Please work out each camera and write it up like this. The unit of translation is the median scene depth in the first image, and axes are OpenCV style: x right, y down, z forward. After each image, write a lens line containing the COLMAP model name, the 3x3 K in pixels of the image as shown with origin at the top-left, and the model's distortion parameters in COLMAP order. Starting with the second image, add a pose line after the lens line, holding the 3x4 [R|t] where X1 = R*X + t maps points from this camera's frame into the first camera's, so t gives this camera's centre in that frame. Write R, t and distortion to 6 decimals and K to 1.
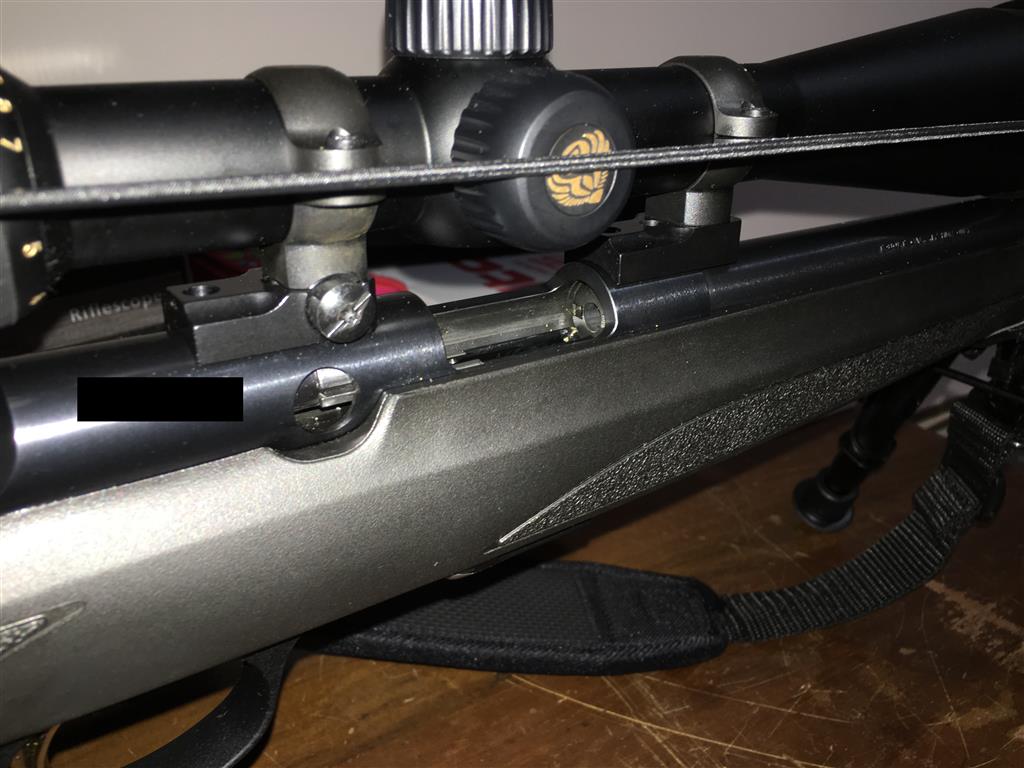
lens RADIAL K [[893.2, 0, 512.0], [0, 893.2, 384.0], [0, 0, 1]] dist [0.078398, -0.002730]
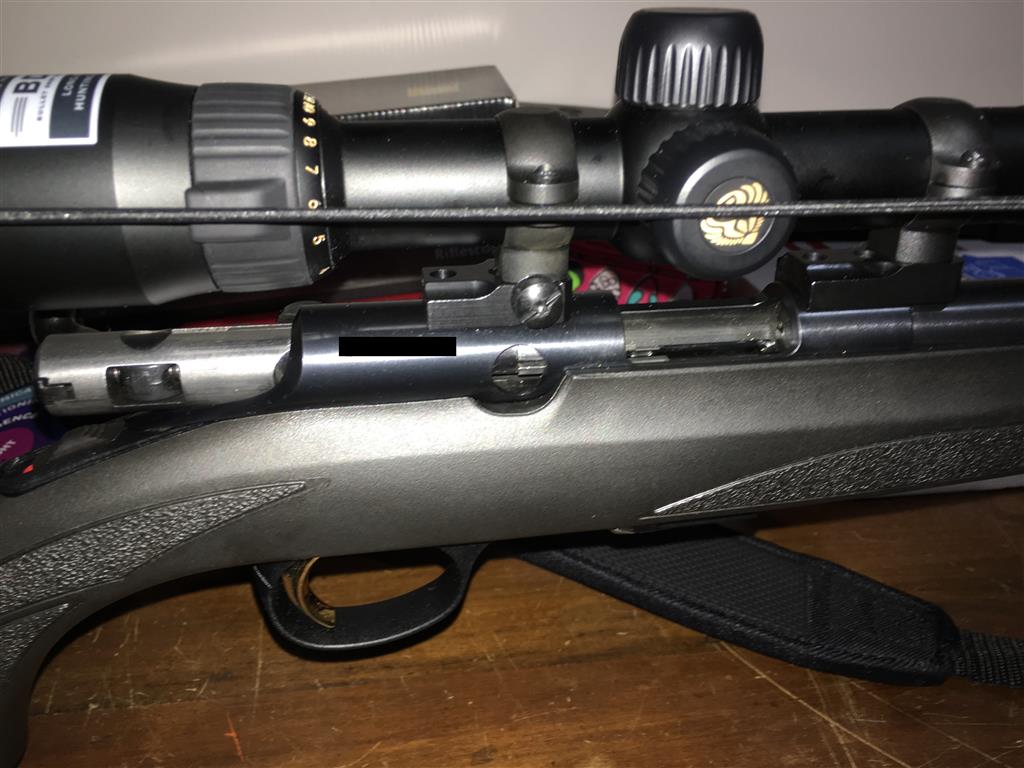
lens RADIAL K [[864.4, 0, 512.0], [0, 864.4, 384.0], [0, 0, 1]] dist [0.120481, -0.116531]
pose [[0.911458, 0.181933, -0.368978, 0.207704], [-0.162303, 0.983172, 0.083850, -0.055065], [0.378024, -0.016540, 0.925648, -0.125747]]
